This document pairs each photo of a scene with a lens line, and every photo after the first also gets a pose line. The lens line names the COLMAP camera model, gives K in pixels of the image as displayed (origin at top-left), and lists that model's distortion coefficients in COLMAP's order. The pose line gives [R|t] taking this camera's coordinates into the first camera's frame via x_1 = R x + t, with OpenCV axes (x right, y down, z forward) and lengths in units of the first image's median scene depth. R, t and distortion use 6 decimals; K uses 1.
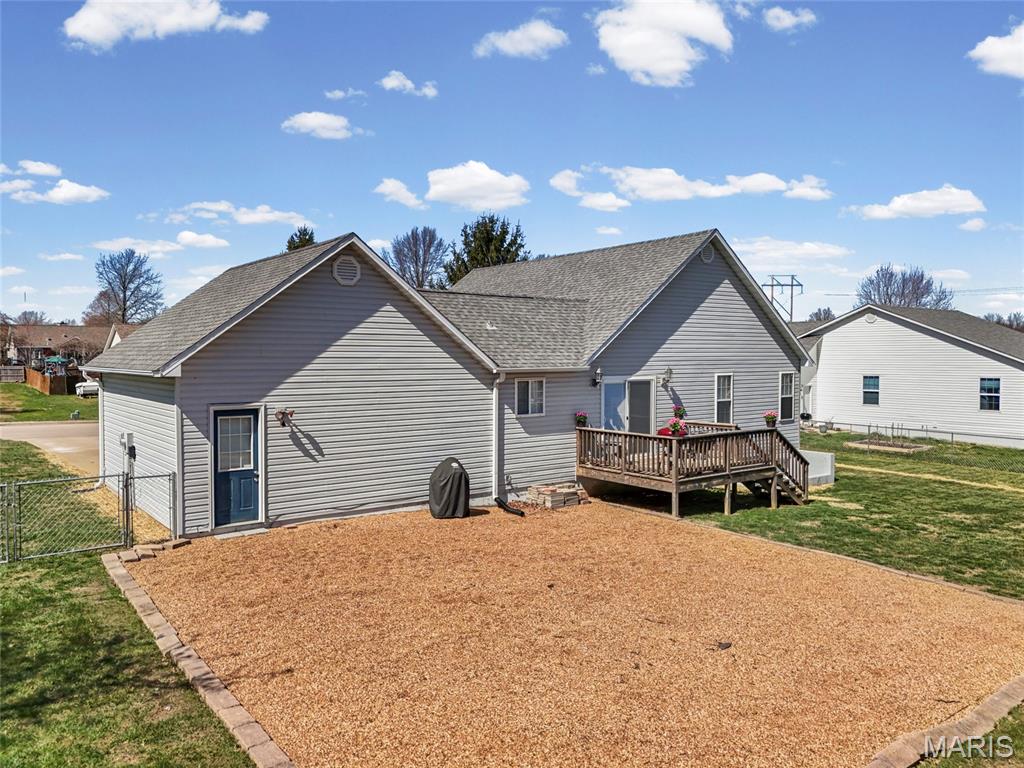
lens RADIAL K [[753.6, 0, 512.0], [0, 753.6, 384.0], [0, 0, 1]] dist [0.070663, -0.064253]
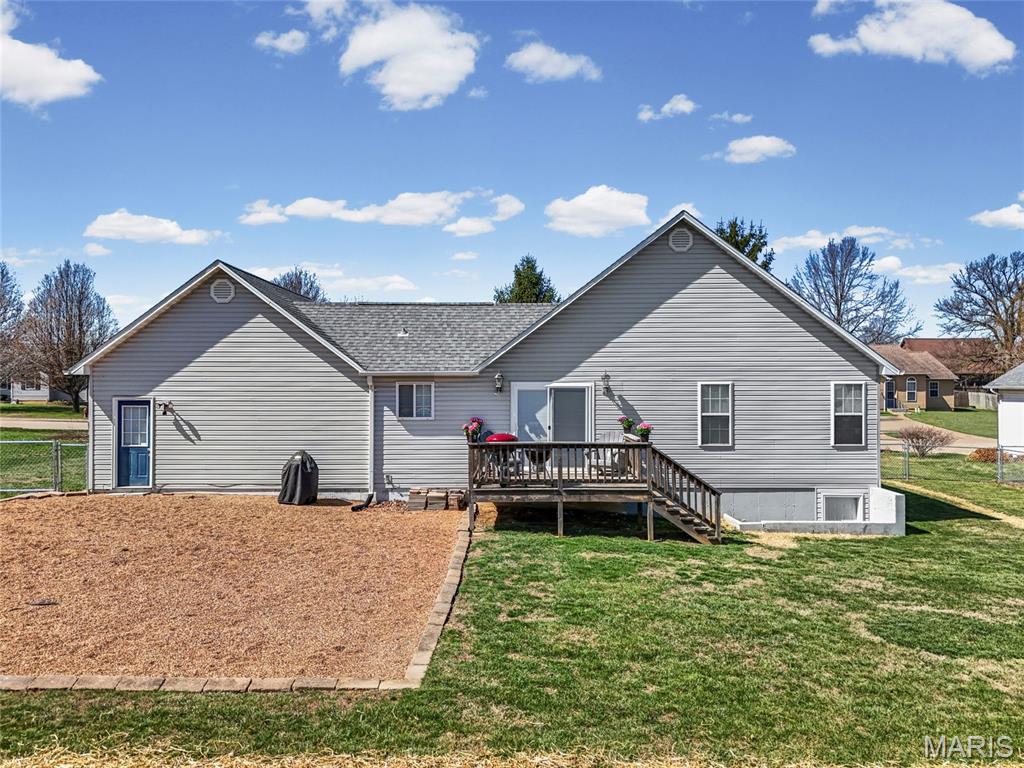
lens RADIAL K [[753.6, 0, 512.0], [0, 753.6, 384.0], [0, 0, 1]] dist [0.070663, -0.064253]
pose [[0.794283, 0.001580, -0.607546, 0.755674], [-0.022968, 0.999360, -0.027429, 0.020066], [0.607113, 0.035741, 0.793811, 0.261397]]
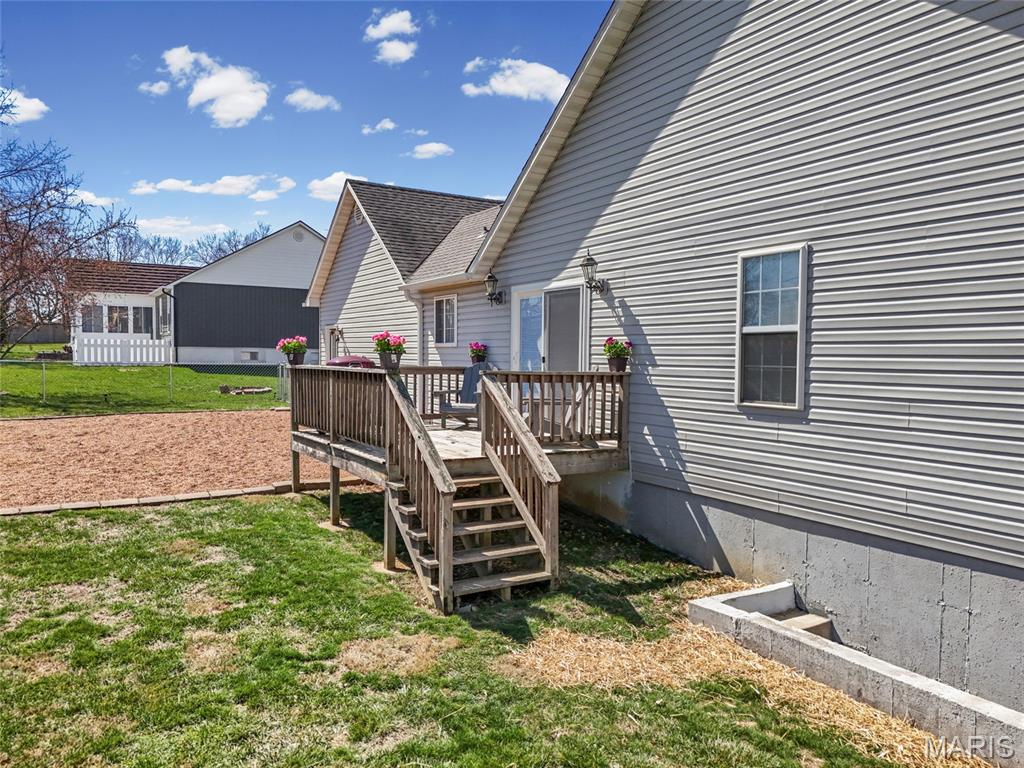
lens RADIAL K [[753.6, 0, 512.0], [0, 753.6, 384.0], [0, 0, 1]] dist [0.070663, -0.064253]
pose [[-0.114989, 0.037931, -0.992642, 0.778797], [-0.046295, 0.997980, 0.043498, 0.044858], [0.992287, 0.050956, -0.113001, 1.157204]]
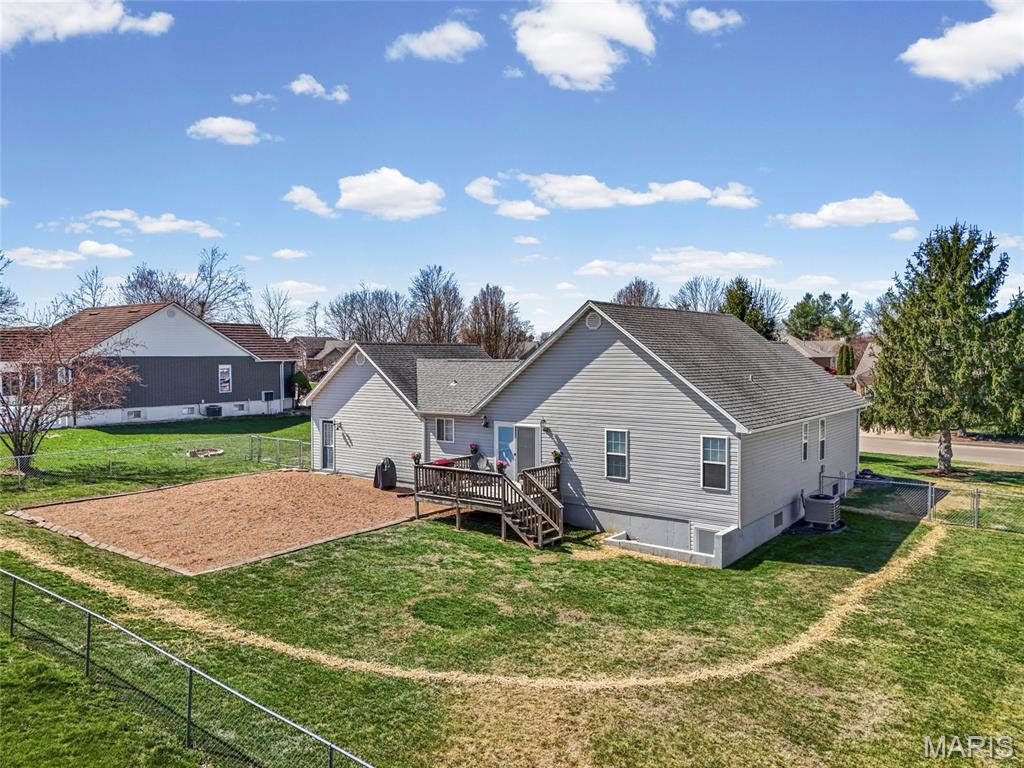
lens RADIAL K [[753.6, 0, 512.0], [0, 753.6, 384.0], [0, 0, 1]] dist [0.070663, -0.064253]
pose [[0.266740, 0.041093, -0.962892, 1.581445], [-0.031158, 0.998936, 0.034000, -0.136976], [0.963265, 0.020932, 0.267736, 0.709983]]
